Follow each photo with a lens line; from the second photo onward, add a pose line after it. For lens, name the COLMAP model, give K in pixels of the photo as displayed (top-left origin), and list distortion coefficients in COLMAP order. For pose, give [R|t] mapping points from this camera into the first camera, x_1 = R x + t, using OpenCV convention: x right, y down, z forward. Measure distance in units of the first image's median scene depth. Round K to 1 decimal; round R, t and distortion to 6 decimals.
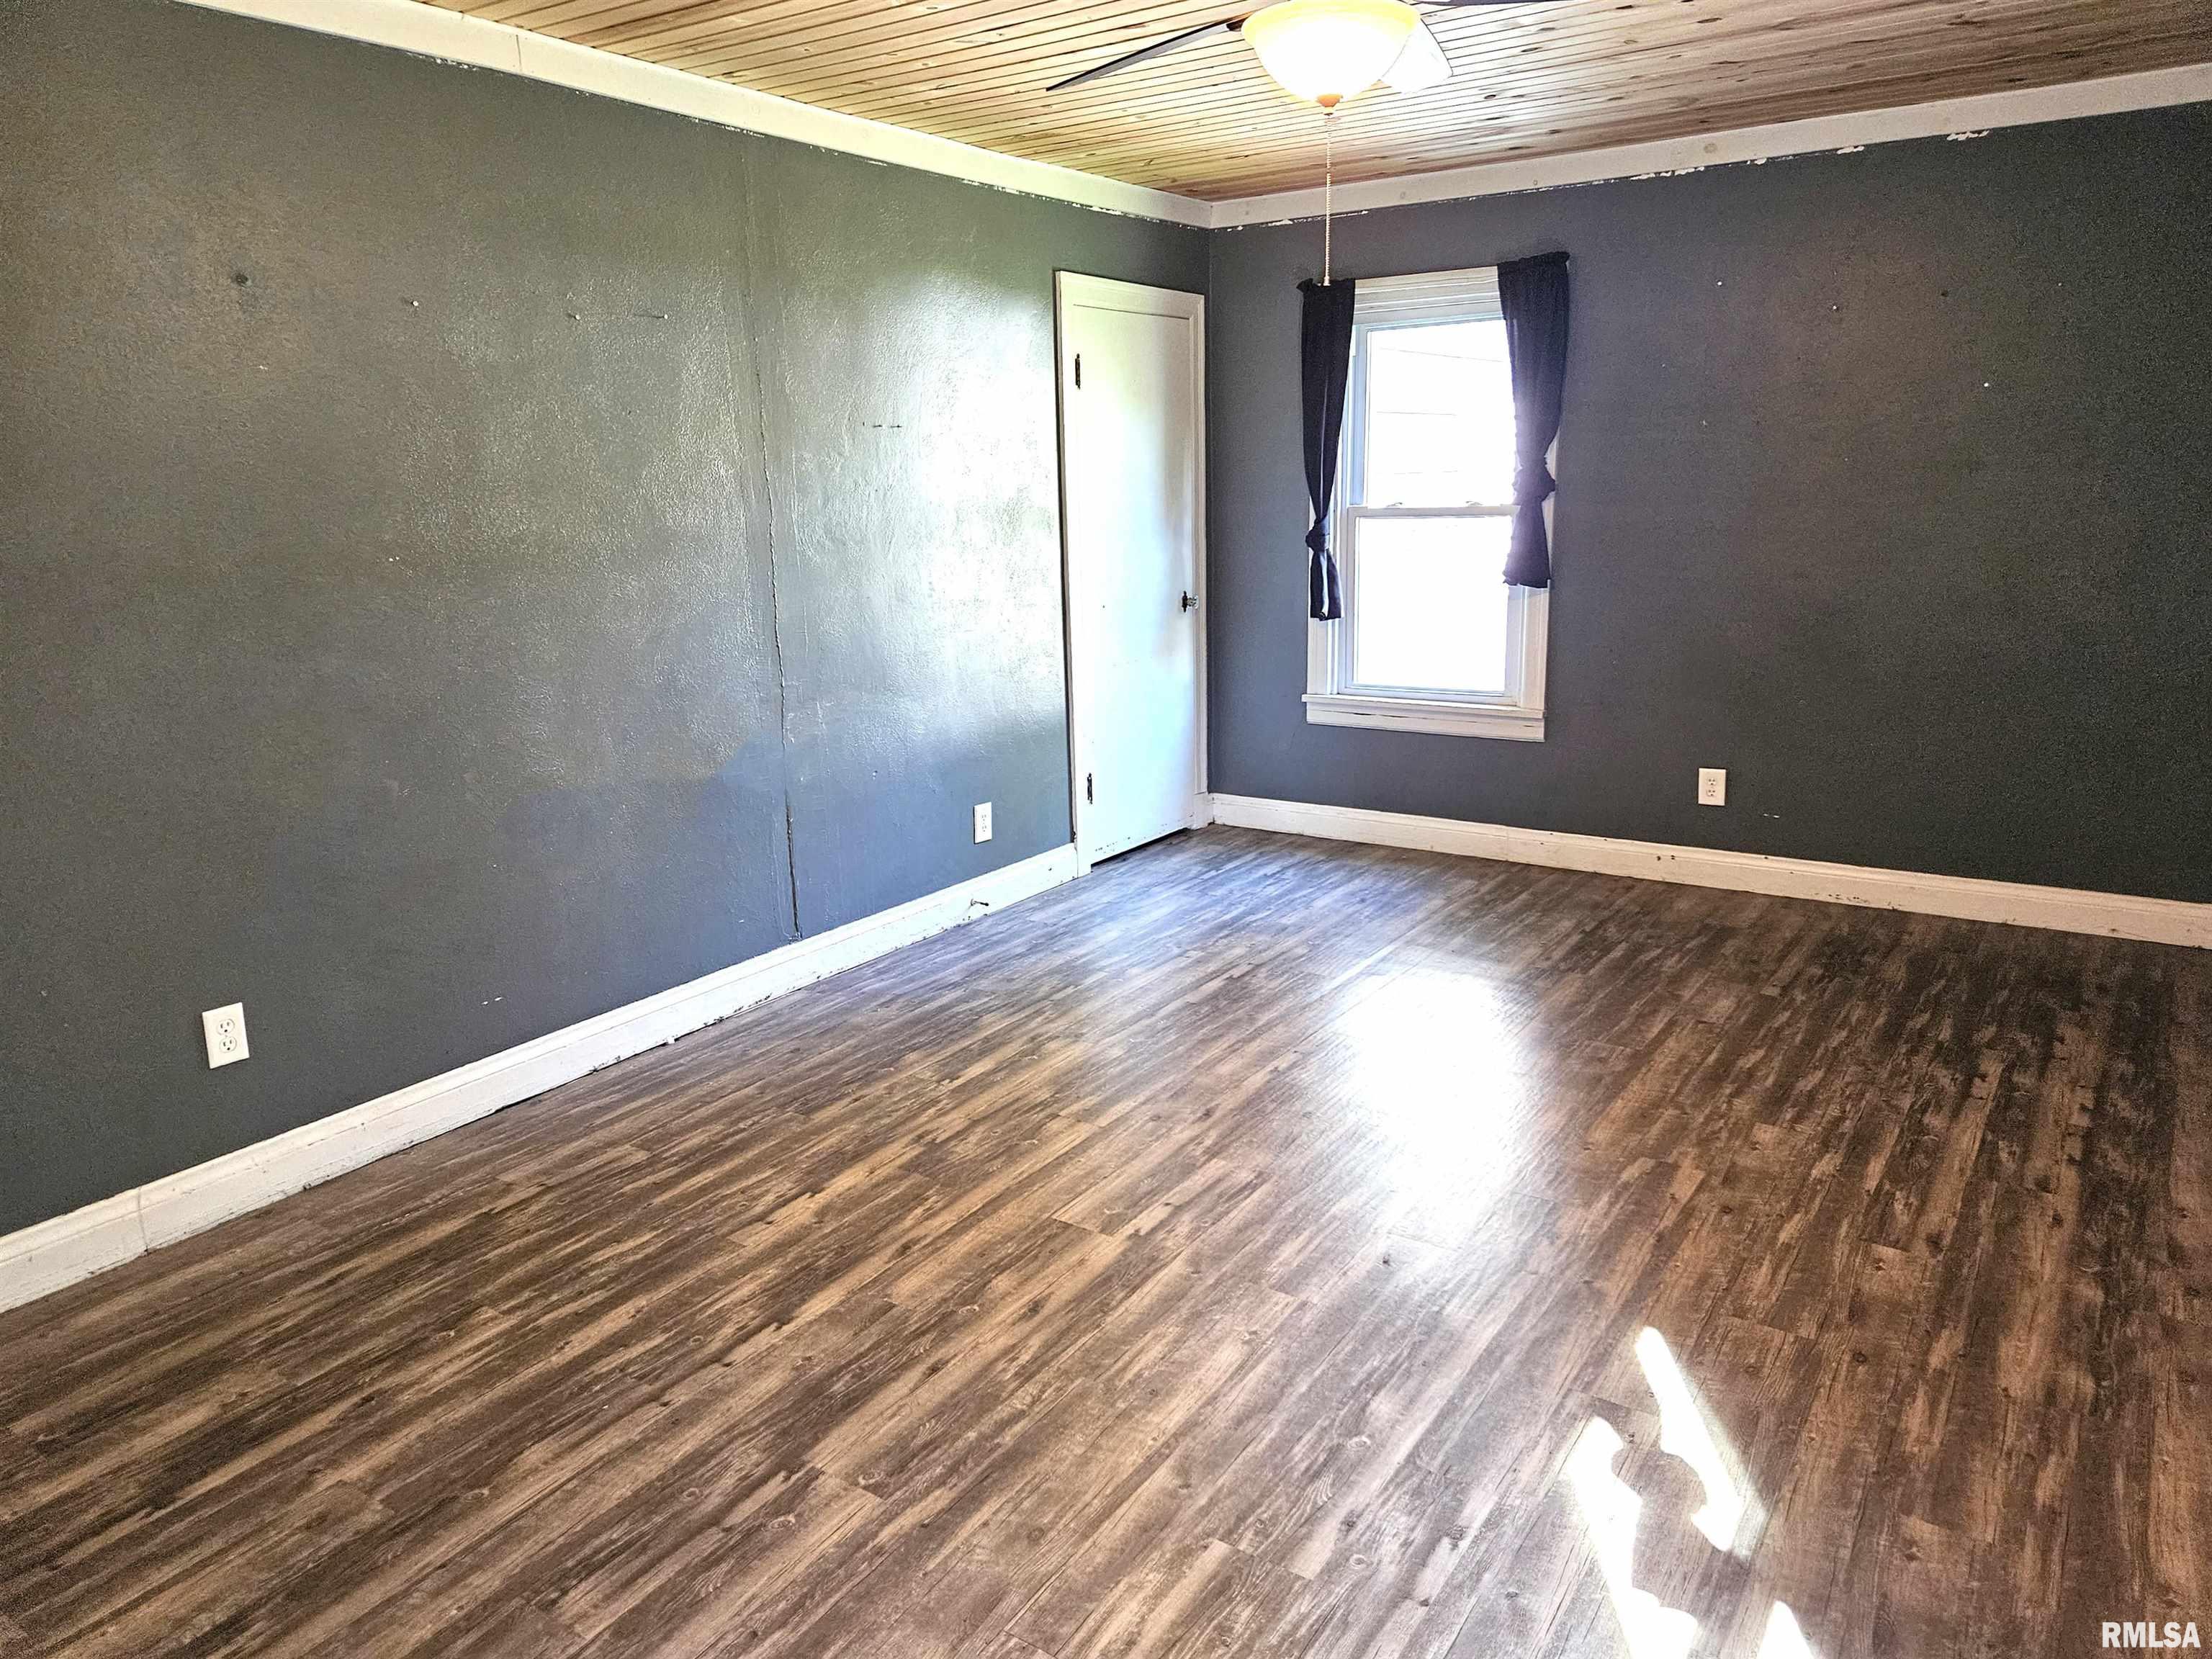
lens RADIAL K [[1553.6, 0, 1106.0], [0, 1553.6, 829.5], [0, 0, 1]] dist [0.107612, -0.111418]
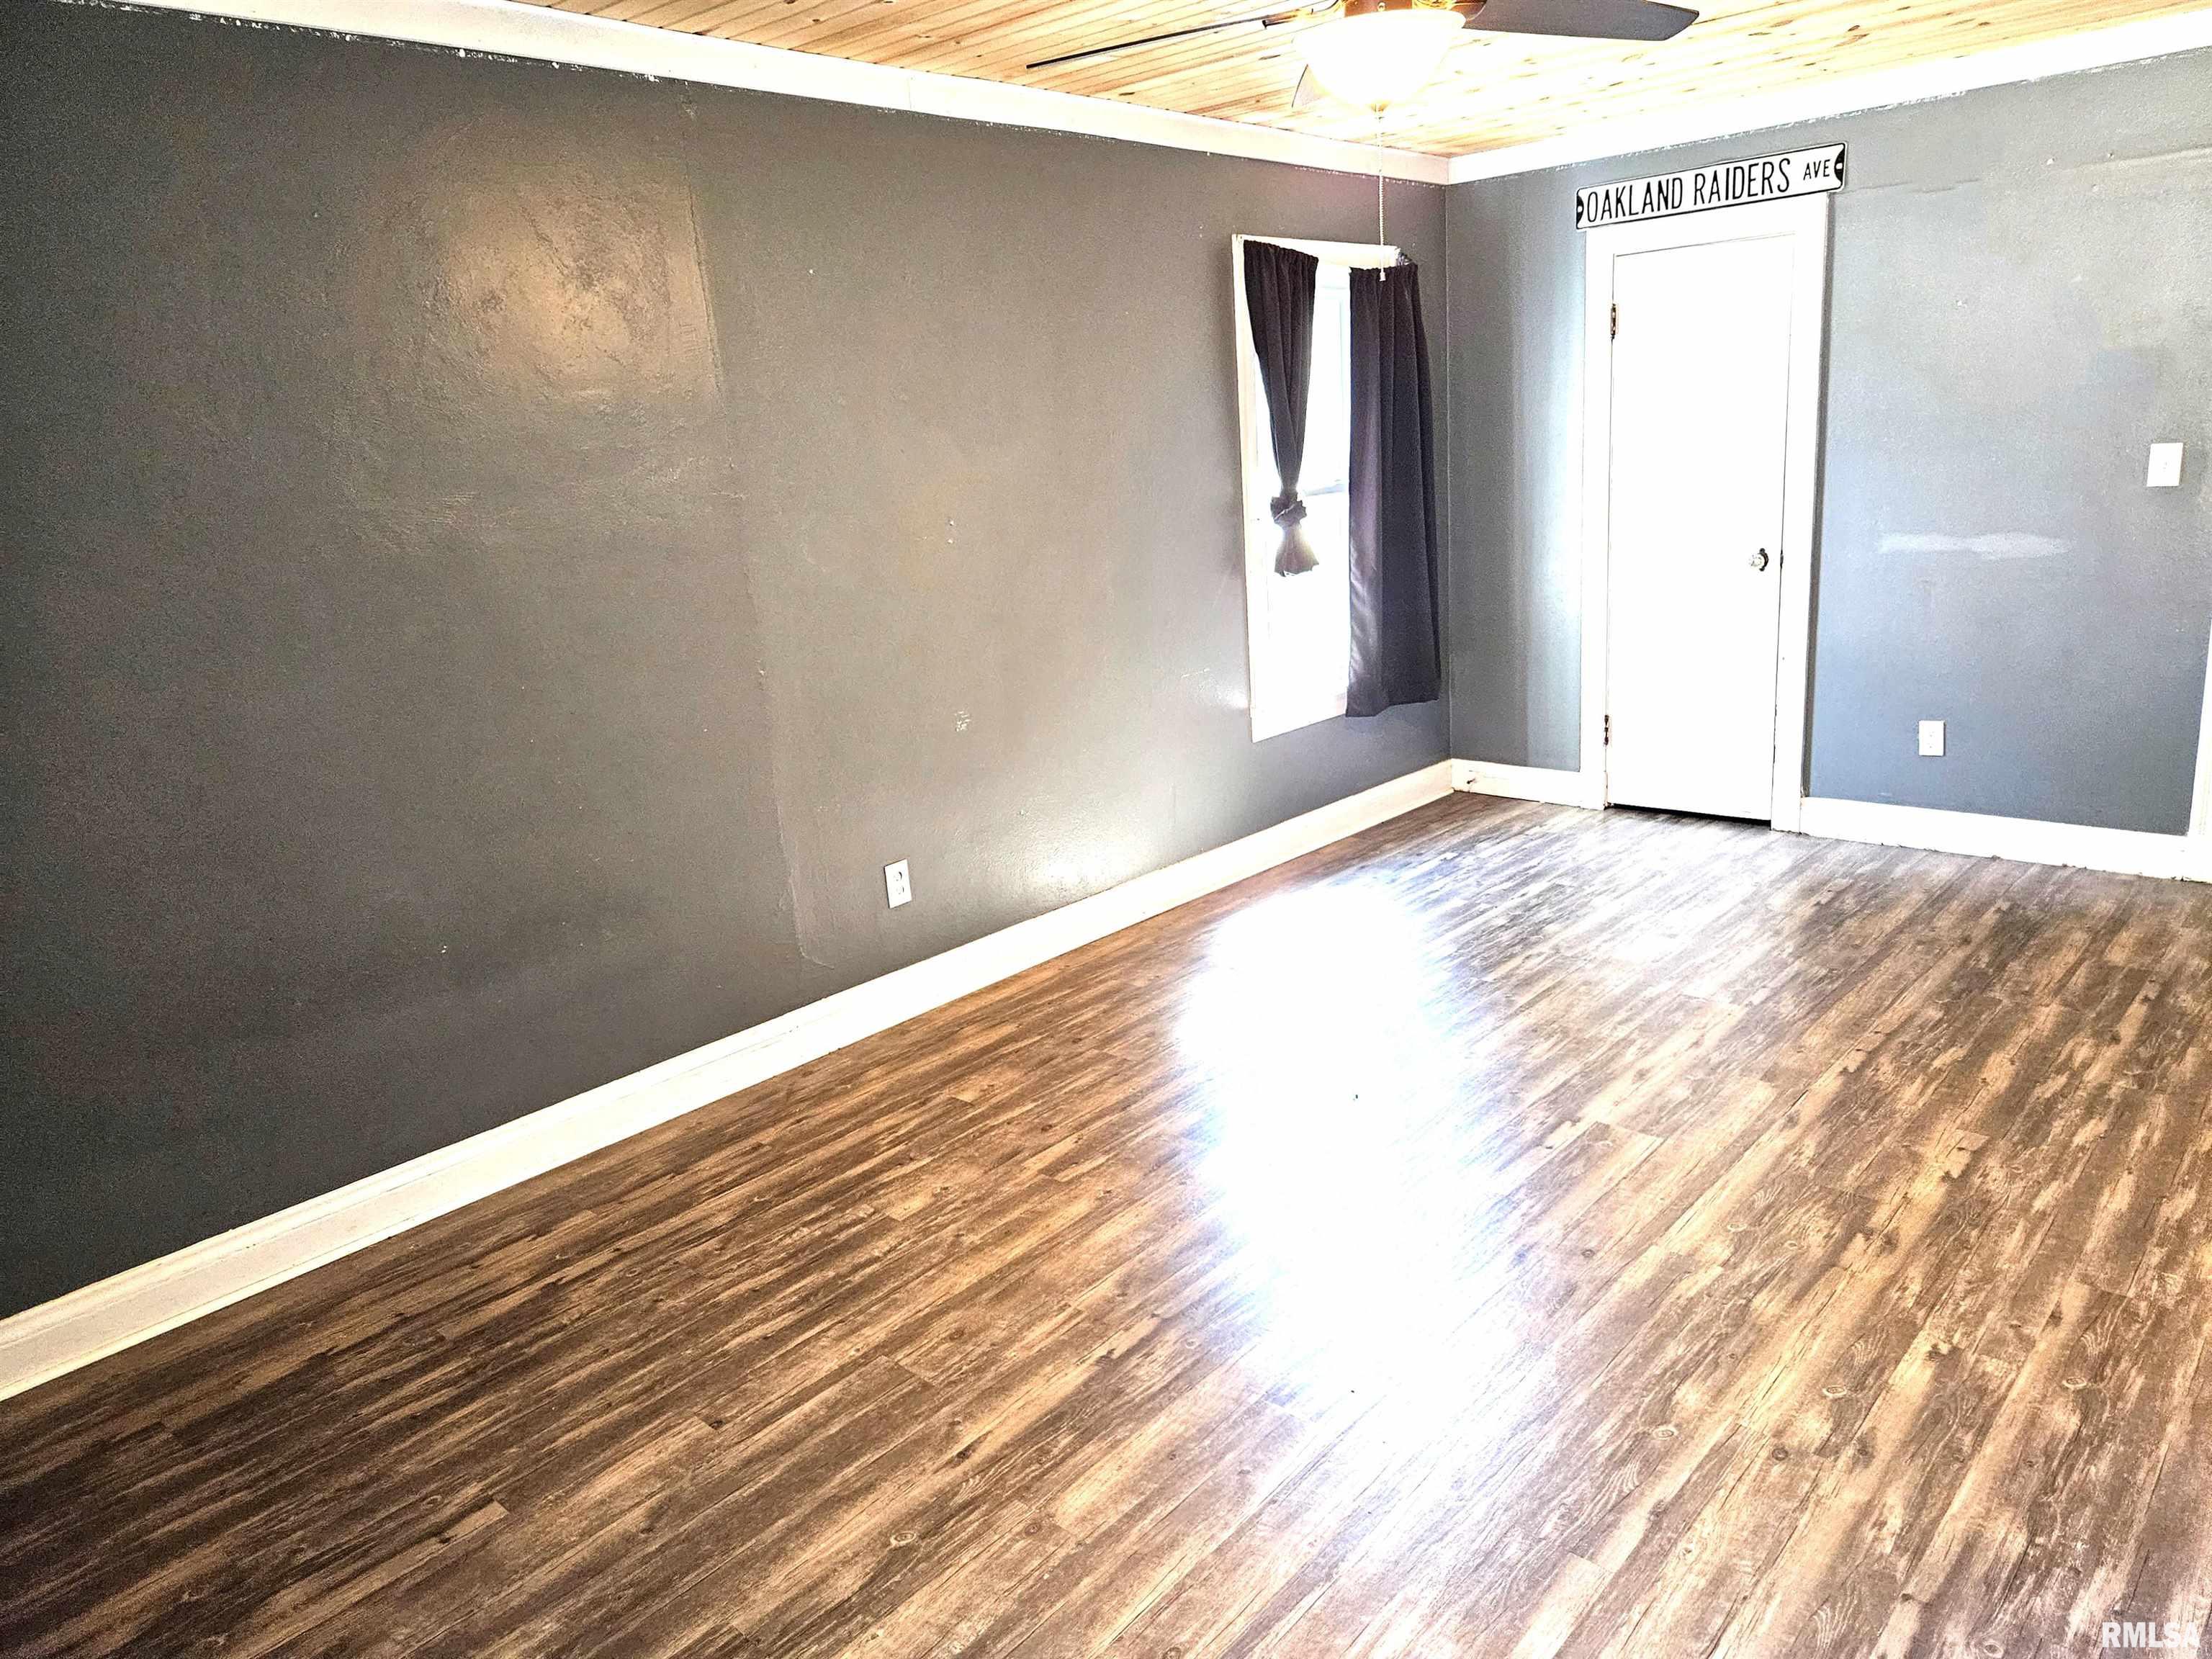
lens RADIAL K [[1553.6, 0, 1106.0], [0, 1553.6, 829.5], [0, 0, 1]] dist [0.107612, -0.111418]
pose [[-0.986101, 0.050494, 0.158290, 0.152901], [0.117302, 0.886288, 0.448034, -0.446094], [-0.117667, 0.460374, -0.879892, 1.840540]]
